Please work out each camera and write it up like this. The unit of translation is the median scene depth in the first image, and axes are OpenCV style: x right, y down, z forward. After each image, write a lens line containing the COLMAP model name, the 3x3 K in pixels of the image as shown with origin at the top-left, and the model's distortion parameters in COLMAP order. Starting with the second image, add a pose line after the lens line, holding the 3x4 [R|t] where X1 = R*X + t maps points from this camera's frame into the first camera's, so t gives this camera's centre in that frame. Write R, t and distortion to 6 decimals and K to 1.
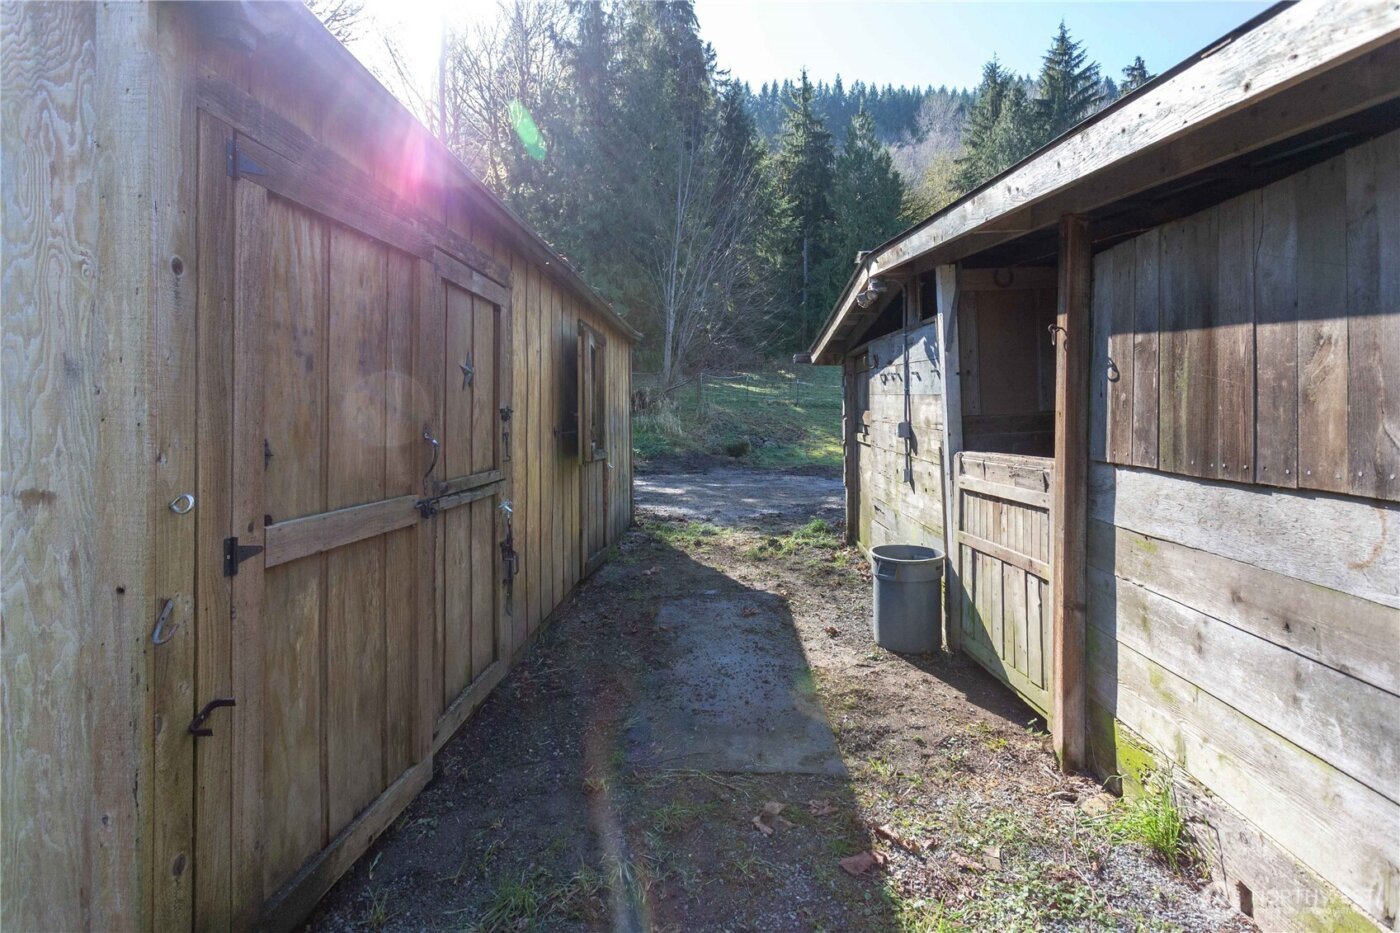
lens RADIAL K [[706.9, 0, 694.3], [0, 706.9, 418.3], [0, 0, 1]] dist [0.003377, -0.000013]
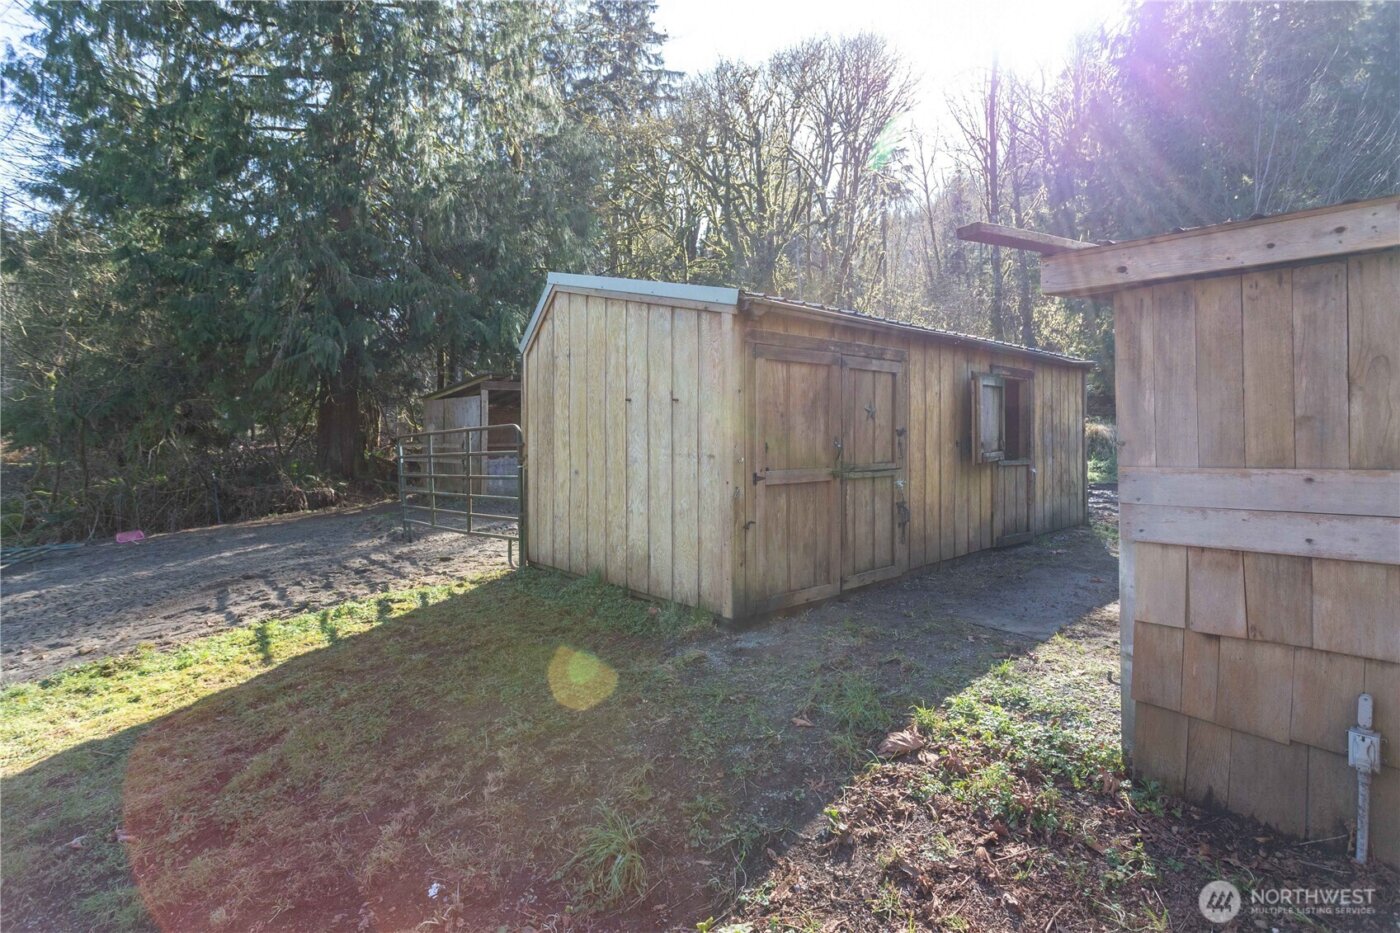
lens RADIAL K [[706.9, 0, 699.5], [0, 706.9, 456.5], [0, 0, 1]] dist [0.003377, -0.000013]
pose [[0.718979, 0.007844, -0.694987, 0.674086], [0.011972, 0.999648, 0.023667, 0.007684], [0.694928, -0.025337, 0.718633, -0.715006]]
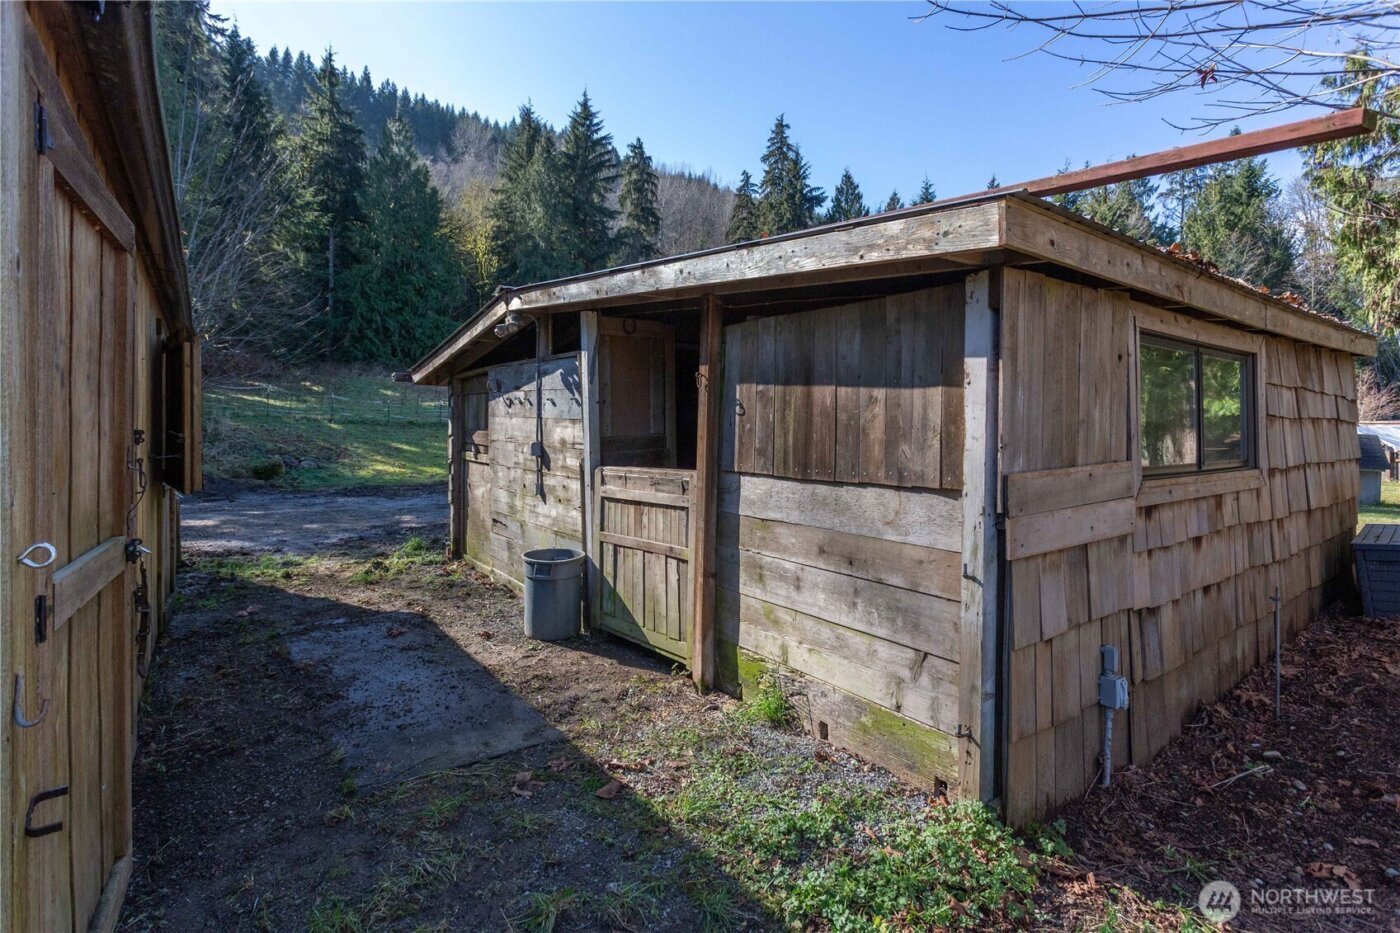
lens RADIAL K [[706.9, 0, 695.5], [0, 706.9, 451.6], [0, 0, 1]] dist [0.003377, -0.000013]
pose [[0.776333, -0.011603, 0.630216, -0.320307], [-0.003874, 0.999724, 0.023179, -0.009703], [-0.630311, -0.020436, 0.776074, -0.056879]]
